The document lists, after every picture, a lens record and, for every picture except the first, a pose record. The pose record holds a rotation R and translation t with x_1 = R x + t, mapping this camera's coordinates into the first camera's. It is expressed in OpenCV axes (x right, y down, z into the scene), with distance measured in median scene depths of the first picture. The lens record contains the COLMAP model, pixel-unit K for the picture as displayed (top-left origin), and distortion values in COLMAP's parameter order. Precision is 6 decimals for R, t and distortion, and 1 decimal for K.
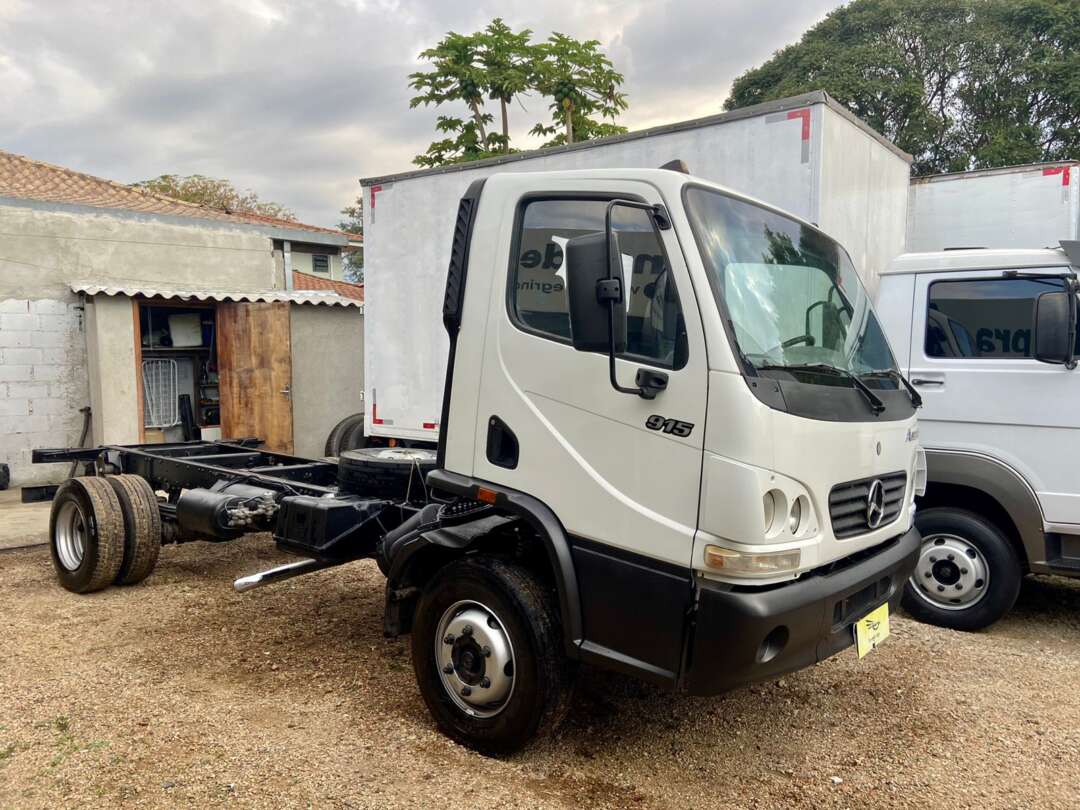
lens RADIAL K [[799.0, 0, 548.4], [0, 799.0, 385.0], [0, 0, 1]] dist [0.128941, -0.156146]
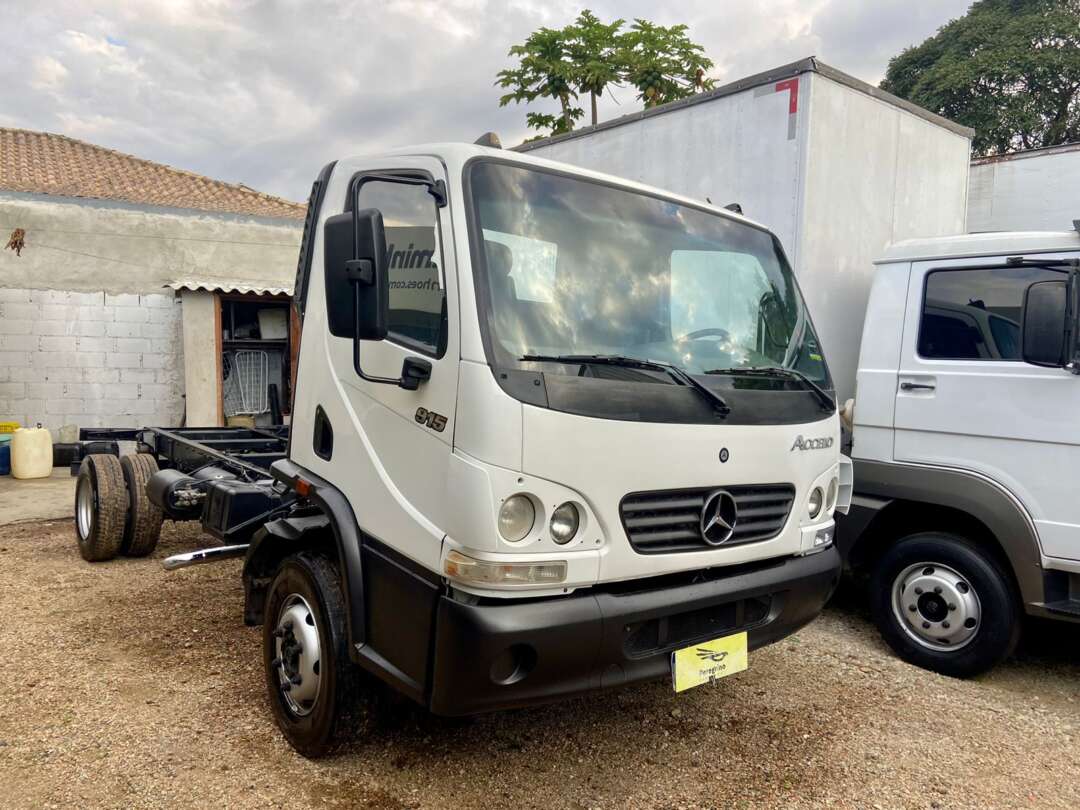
lens RADIAL K [[799.2, 0, 544.9], [0, 799.2, 388.0], [0, 0, 1]] dist [0.126622, -0.151797]
pose [[0.977781, 0.026458, -0.207953, 0.238500], [-0.025851, 0.999650, 0.005635, 0.003145], [0.208029, -0.000134, 0.978123, 0.063528]]
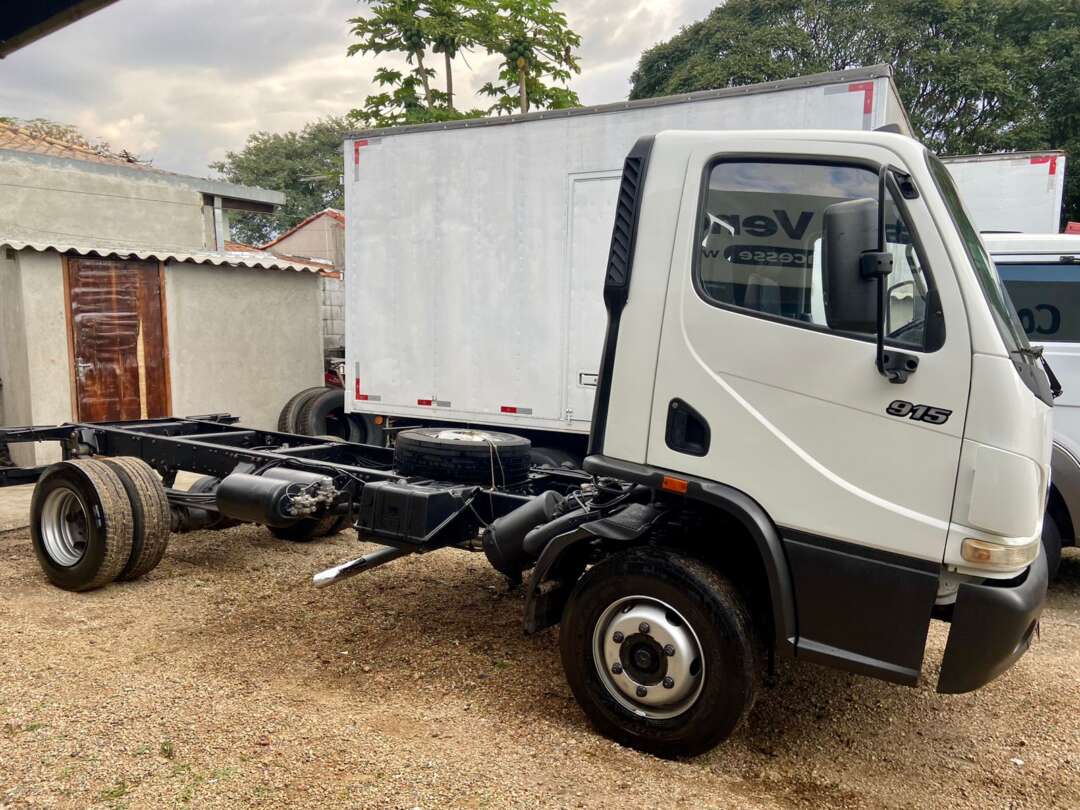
lens RADIAL K [[801.0, 0, 538.9], [0, 801.0, 398.7], [0, 0, 1]] dist [0.130020, -0.160997]
pose [[0.988643, 0.005269, 0.150193, -0.216796], [-0.012911, 0.998668, 0.049949, -0.003163], [-0.149730, -0.051321, 0.987394, 0.066125]]
